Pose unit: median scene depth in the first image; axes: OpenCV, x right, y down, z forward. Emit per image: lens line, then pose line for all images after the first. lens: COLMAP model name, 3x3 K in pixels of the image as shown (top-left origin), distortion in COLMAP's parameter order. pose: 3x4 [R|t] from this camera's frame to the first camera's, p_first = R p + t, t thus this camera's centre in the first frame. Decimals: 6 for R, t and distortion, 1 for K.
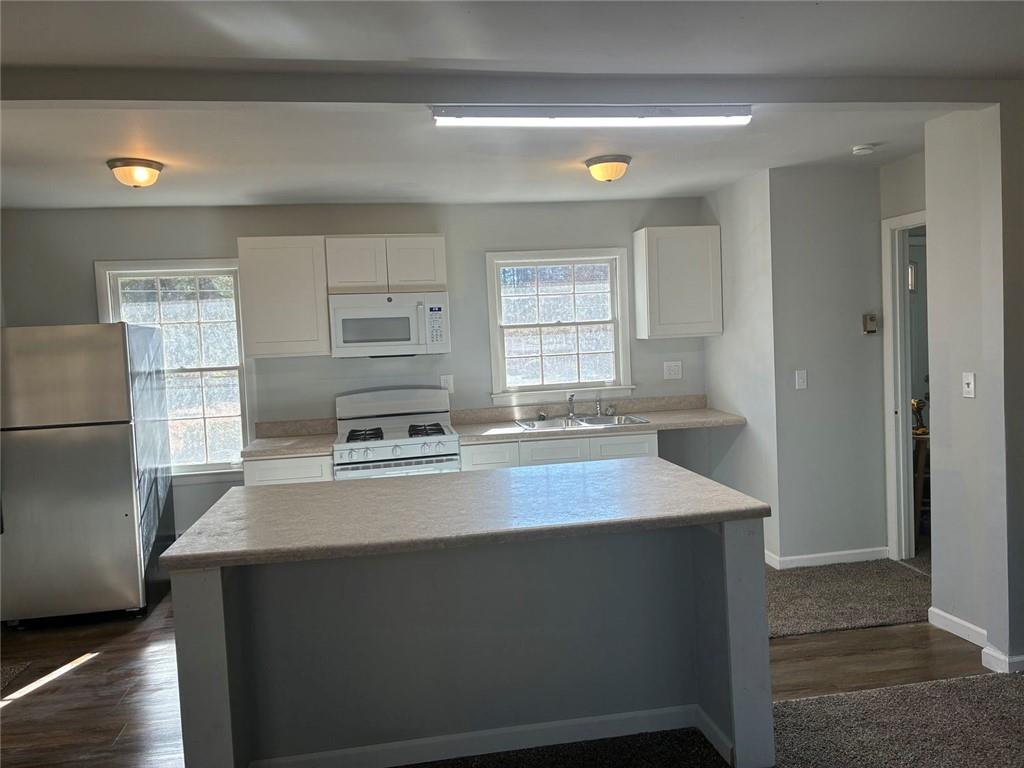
lens RADIAL K [[773.6, 0, 505.3], [0, 773.6, 386.6], [0, 0, 1]] dist [0.054441, -0.058947]
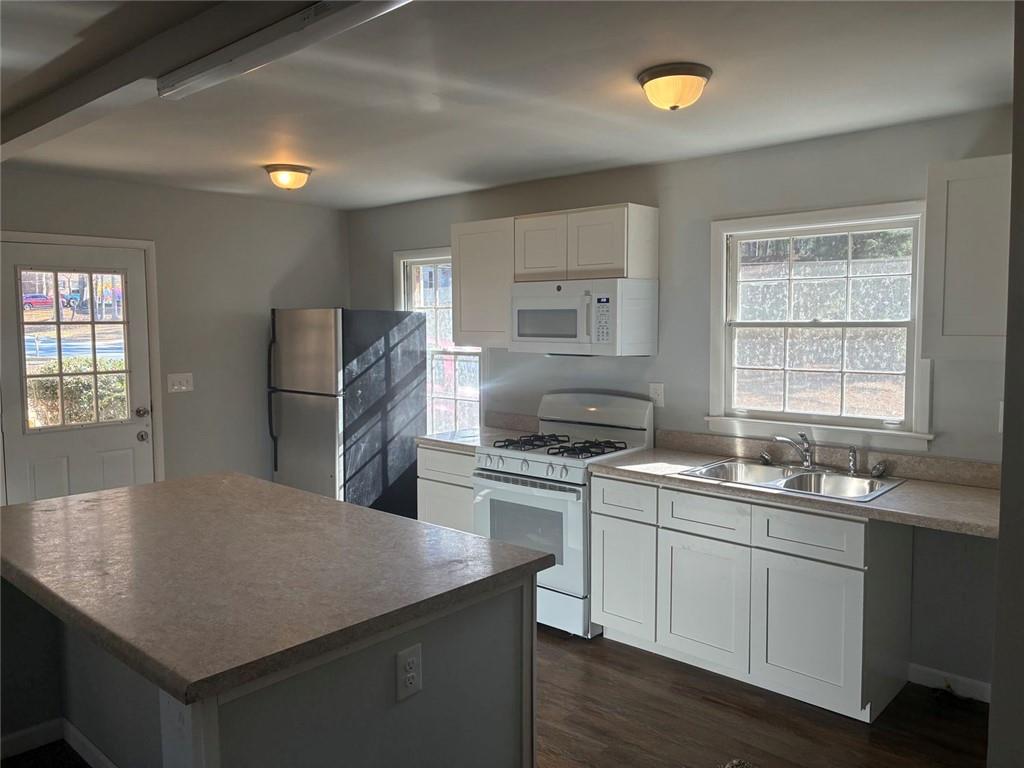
lens RADIAL K [[773.6, 0, 508.5], [0, 773.6, 376.5], [0, 0, 1]] dist [0.054441, -0.058947]
pose [[0.617184, 0.100225, -0.780410, 0.459099], [-0.076569, 0.994797, 0.067204, -0.065234], [0.783085, 0.018278, 0.621647, 0.411014]]
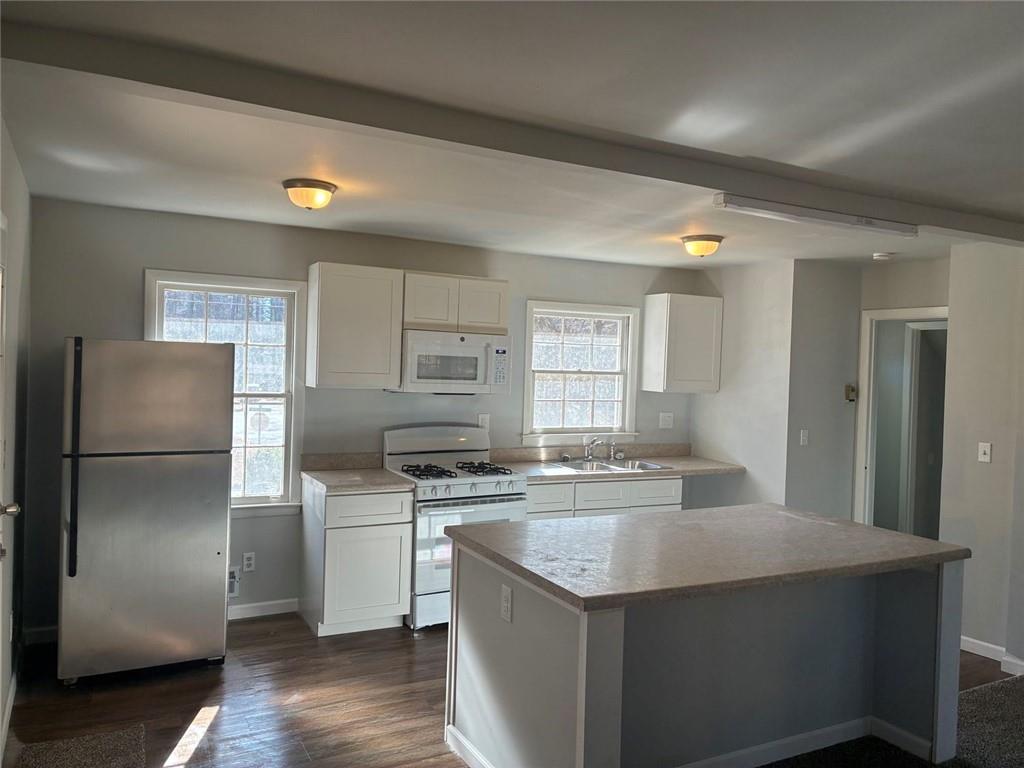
lens RADIAL K [[773.6, 0, 509.0], [0, 773.6, 384.3], [0, 0, 1]] dist [0.054441, -0.058947]
pose [[0.944721, 0.067643, 0.320821, -0.391599], [-0.053927, 0.997218, -0.051458, -0.003621], [-0.323409, 0.031313, 0.945741, 0.018552]]
